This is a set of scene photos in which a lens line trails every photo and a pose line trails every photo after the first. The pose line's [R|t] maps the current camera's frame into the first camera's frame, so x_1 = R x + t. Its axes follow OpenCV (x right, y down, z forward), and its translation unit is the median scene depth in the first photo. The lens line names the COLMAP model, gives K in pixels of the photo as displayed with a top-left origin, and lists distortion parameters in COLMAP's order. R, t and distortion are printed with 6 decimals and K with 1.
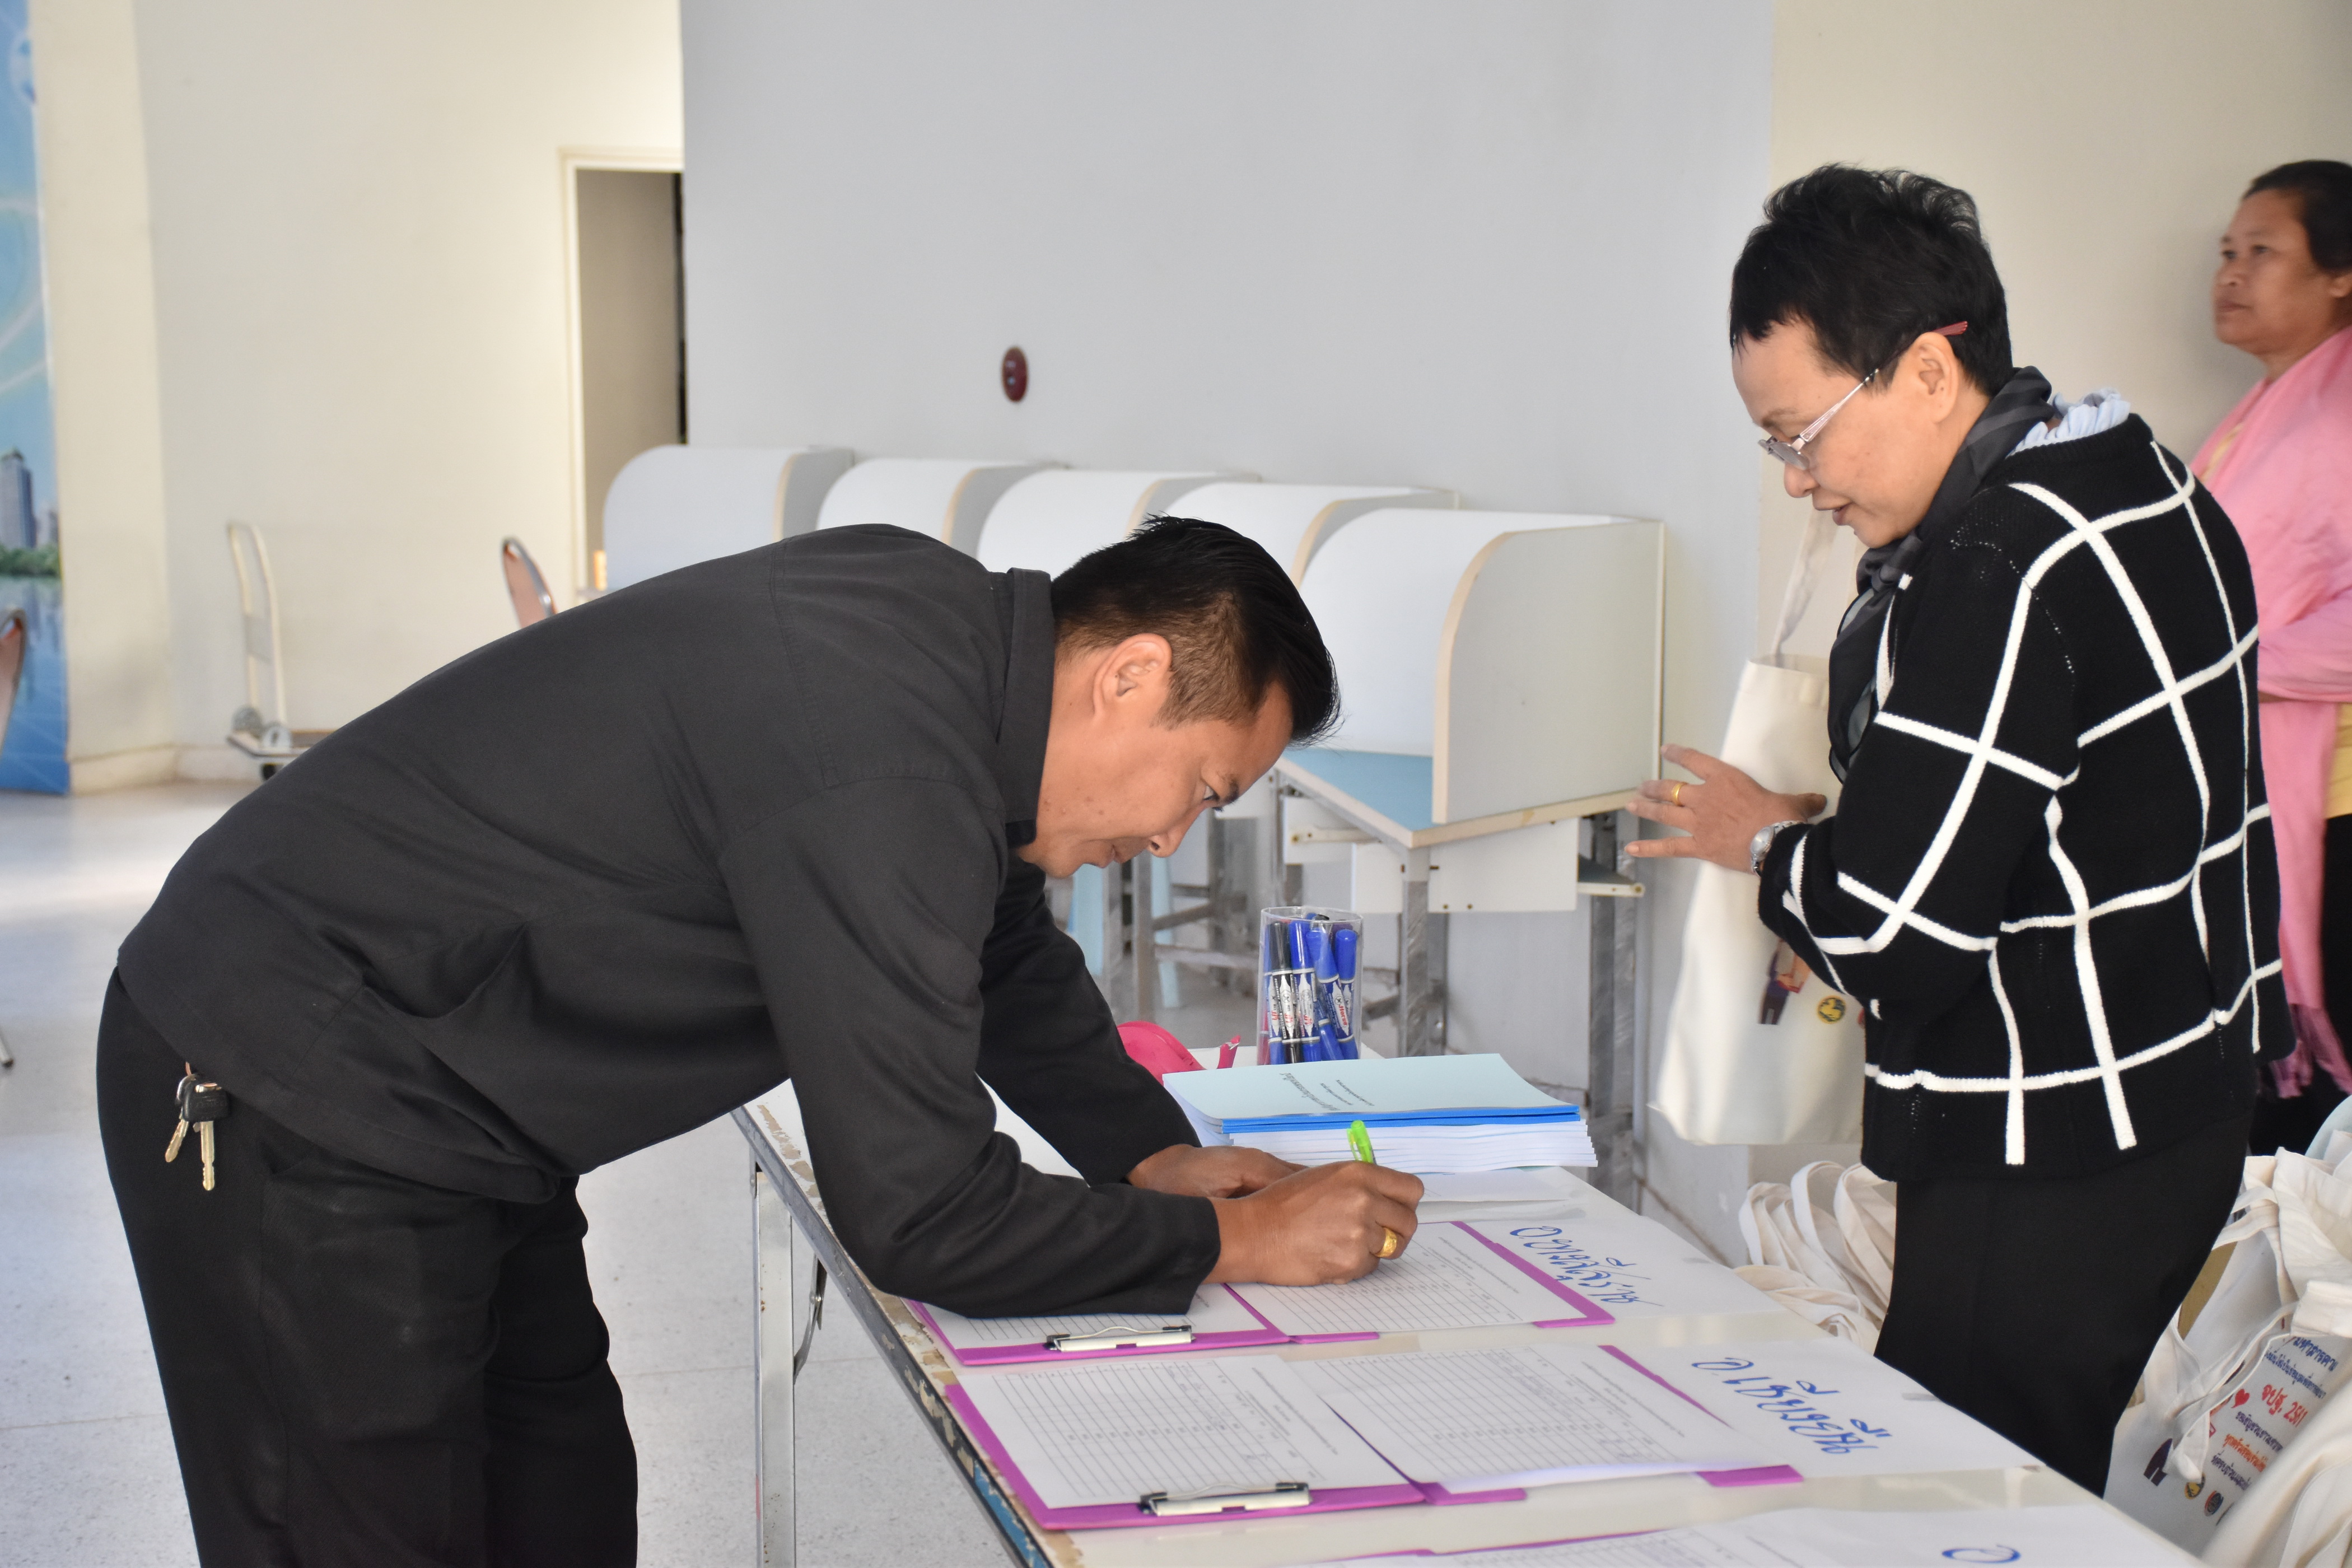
lens RADIAL K [[4031.8, 0, 1176.0], [0, 4031.8, 784.0], [0, 0, 1]] dist [0.318340, 2.593083]
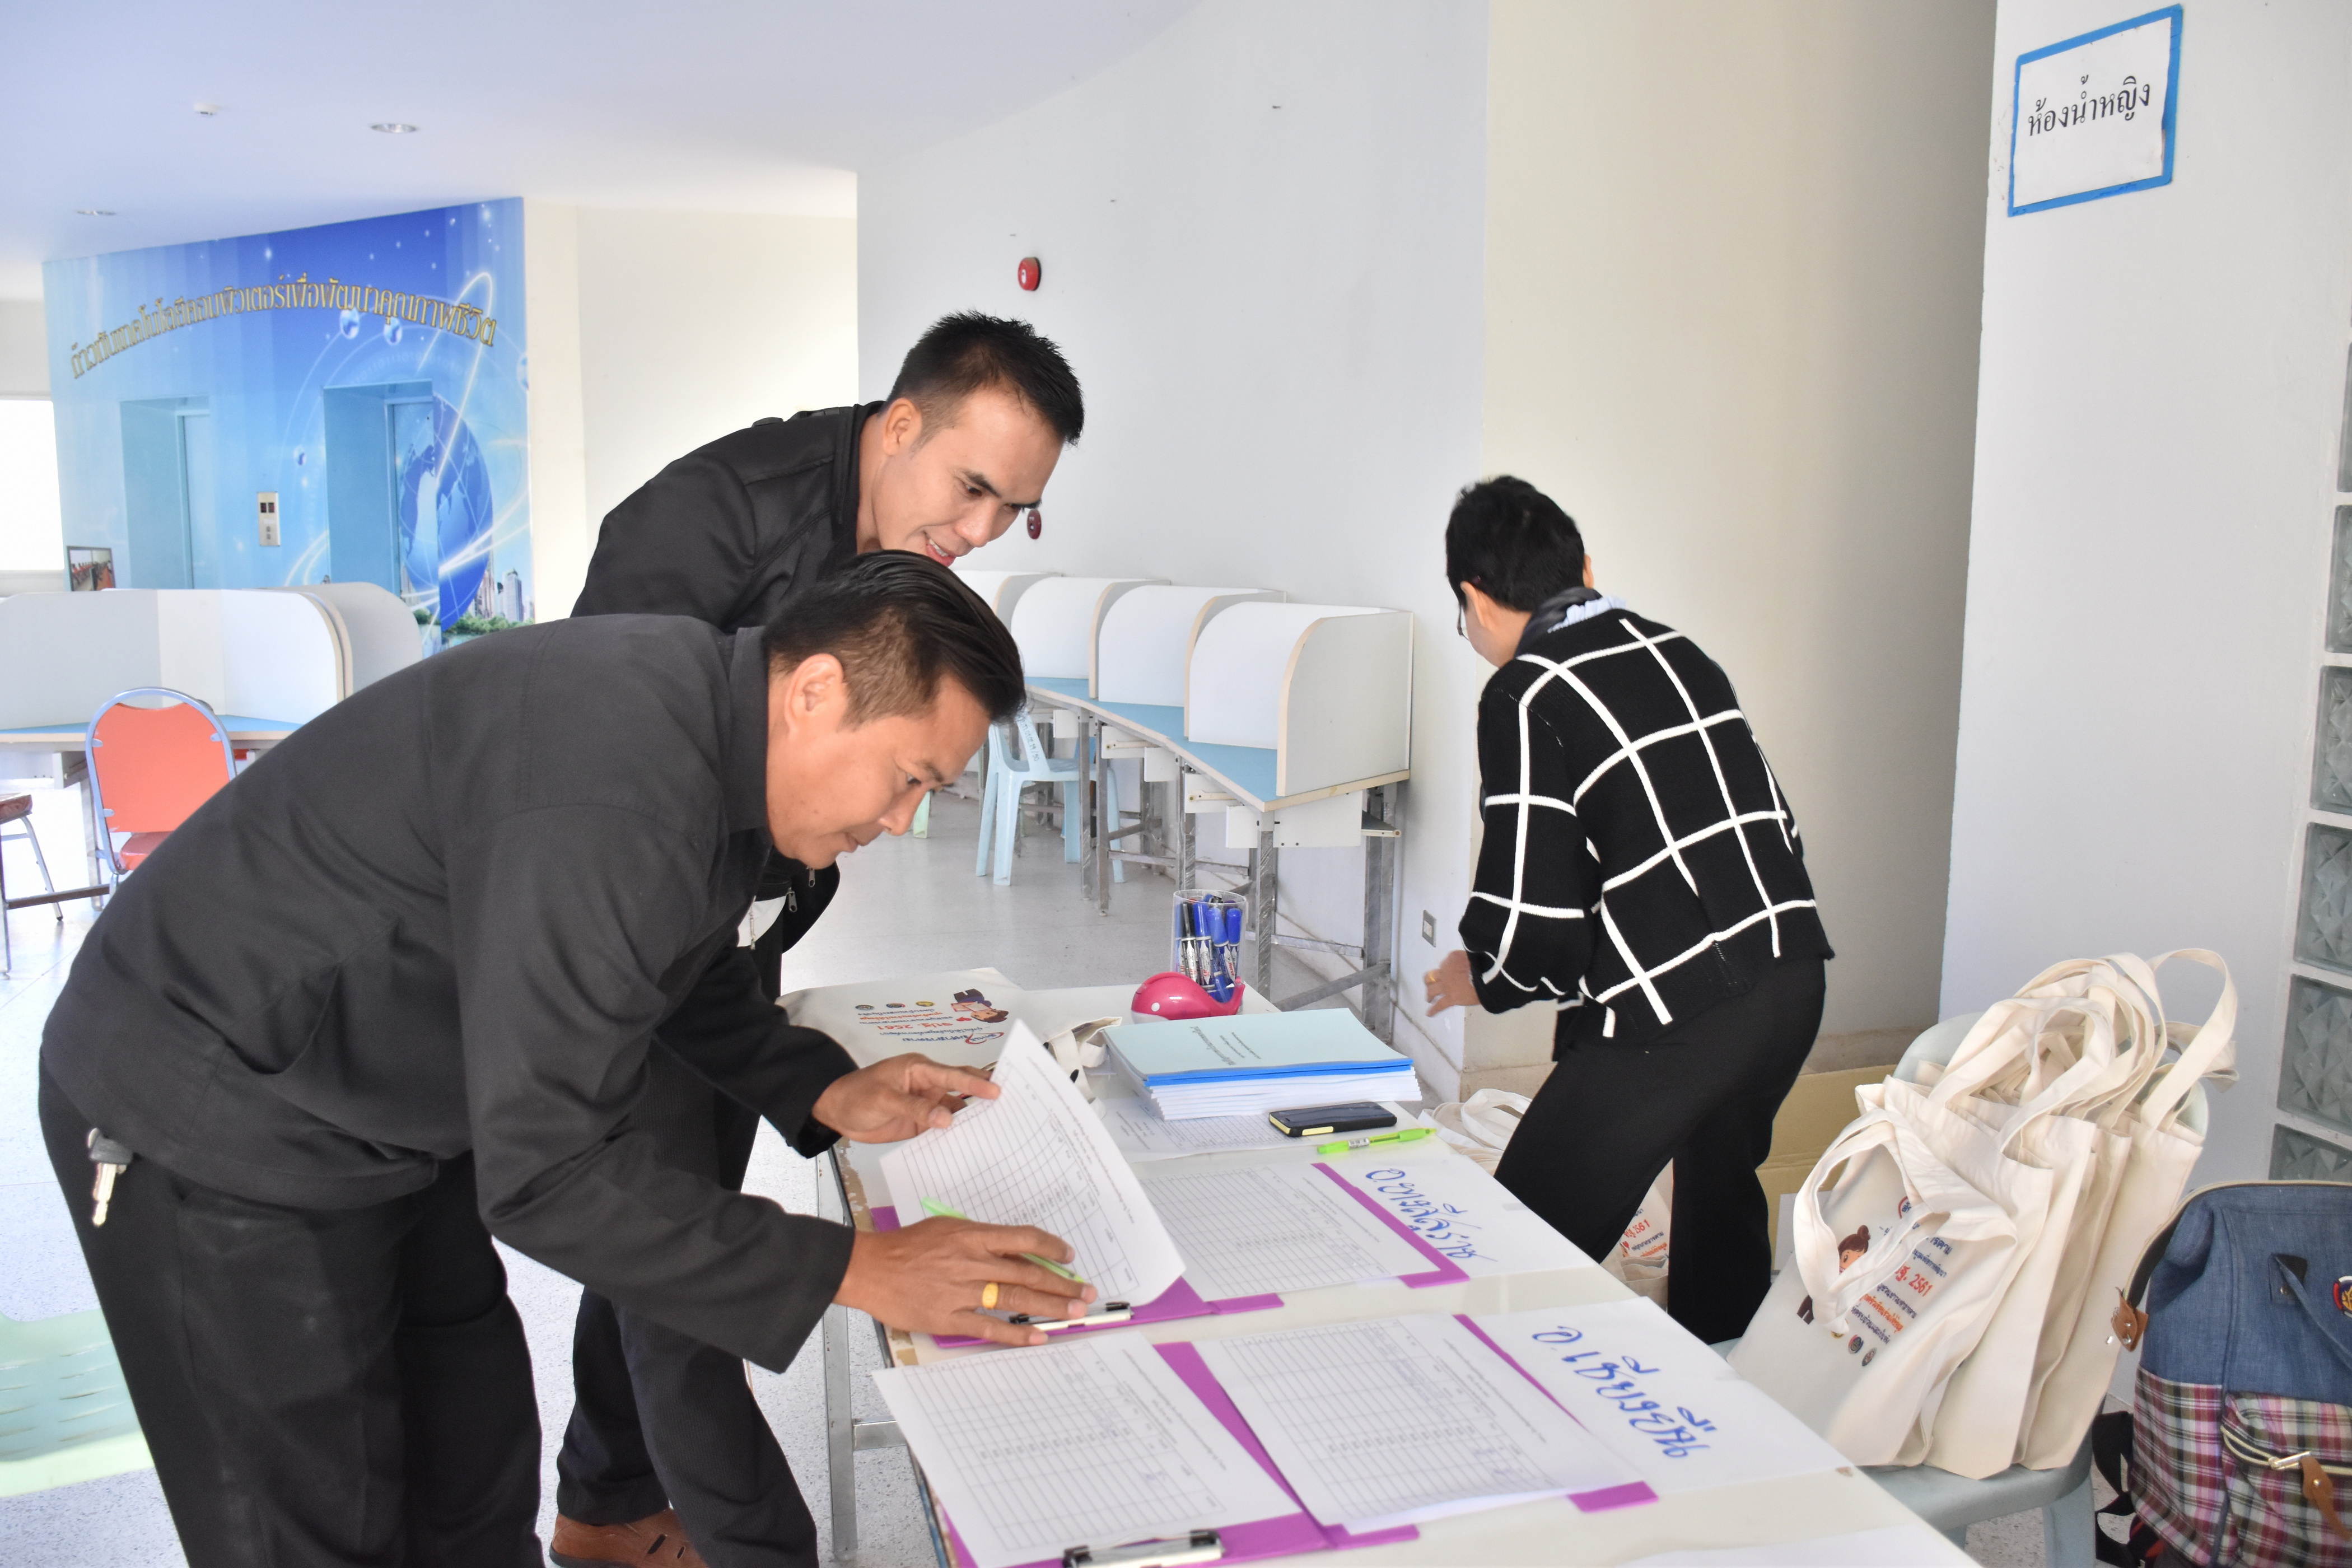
lens RADIAL K [[1853.5, 0, 1176.0], [0, 1853.5, 784.0], [0, 0, 1]] dist [-0.001055, 0.000520]
pose [[0.999664, 0.003853, 0.025615, 0.005121], [-0.004736, 0.999392, 0.034530, -0.029666], [-0.025467, -0.034640, 0.999075, 0.354446]]
